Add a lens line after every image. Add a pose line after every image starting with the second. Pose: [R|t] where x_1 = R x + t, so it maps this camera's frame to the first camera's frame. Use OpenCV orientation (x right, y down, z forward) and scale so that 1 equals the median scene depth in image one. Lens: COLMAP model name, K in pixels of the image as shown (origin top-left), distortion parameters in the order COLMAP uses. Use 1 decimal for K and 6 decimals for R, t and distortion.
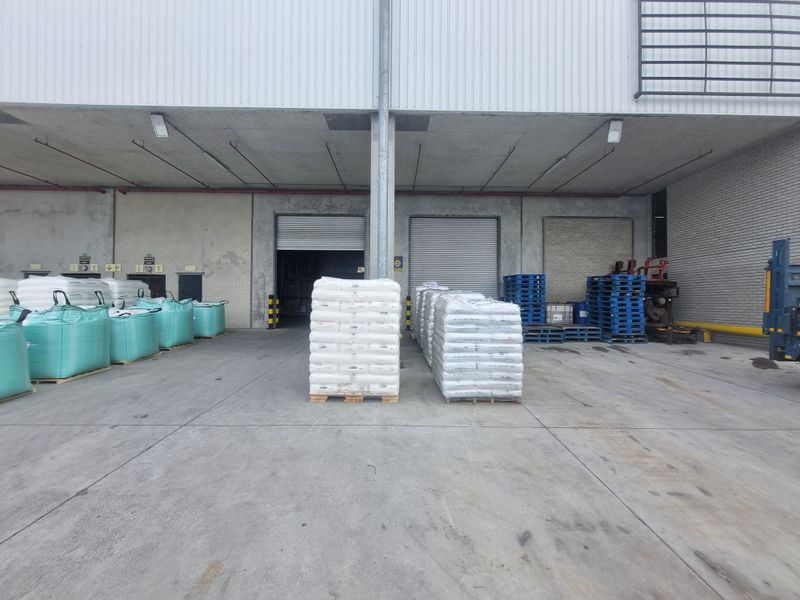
lens RADIAL K [[310.7, 0, 399.7], [0, 310.7, 297.2], [0, 0, 1]] dist [0.000845, 0.000260]
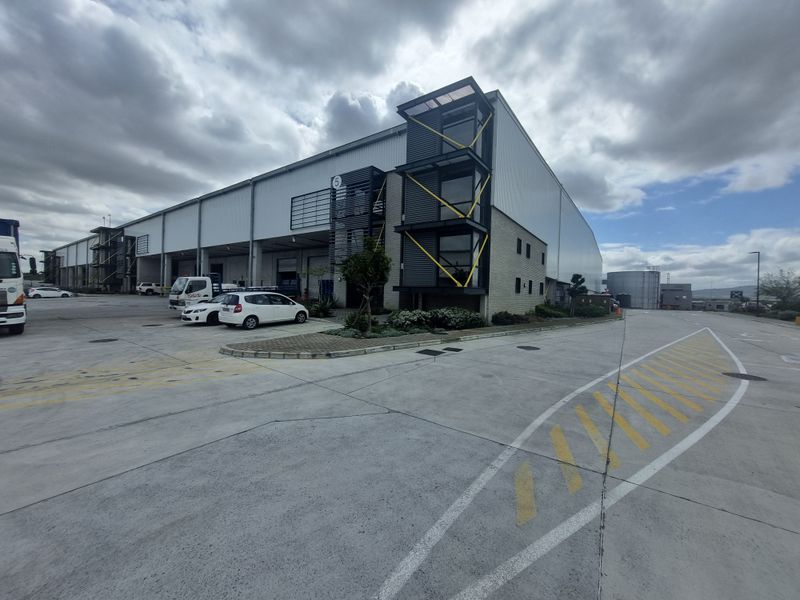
lens RADIAL K [[308.5, 0, 400.0], [0, 308.5, 300.0], [0, 0, 1]] dist [0.013759, 0.000118]
pose [[0.803263, 0.030364, -0.594850, 3.220990], [-0.019646, 0.999507, 0.024489, 0.022299], [0.595301, -0.007985, 0.803463, -0.899468]]
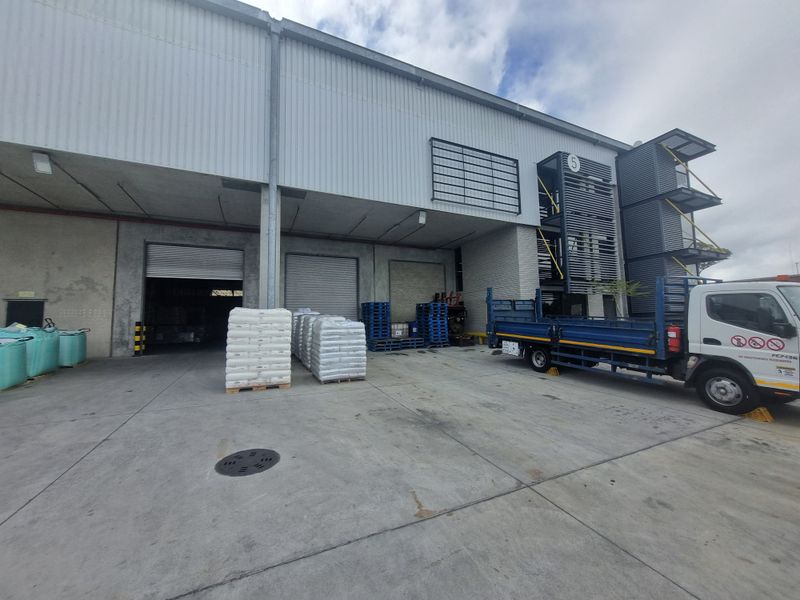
lens RADIAL K [[310.7, 0, 399.7], [0, 310.7, 297.2], [0, 0, 1]] dist [0.000845, 0.000260]
pose [[0.912140, 0.008827, 0.409784, -0.081841], [0.021878, 0.997294, -0.070181, 0.003897], [-0.409295, 0.072980, 0.909479, -0.375608]]
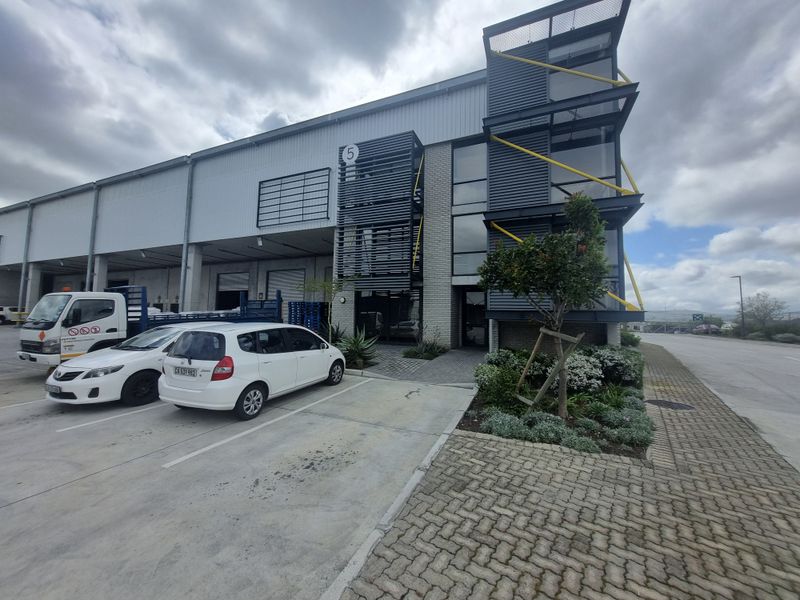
lens RADIAL K [[310.7, 0, 399.7], [0, 310.7, 297.2], [0, 0, 1]] dist [0.000845, 0.000260]
pose [[0.914340, -0.015436, -0.404654, 2.273753], [-0.011988, 0.997804, -0.065149, 0.016606], [0.404771, 0.064419, 0.912146, -0.579572]]
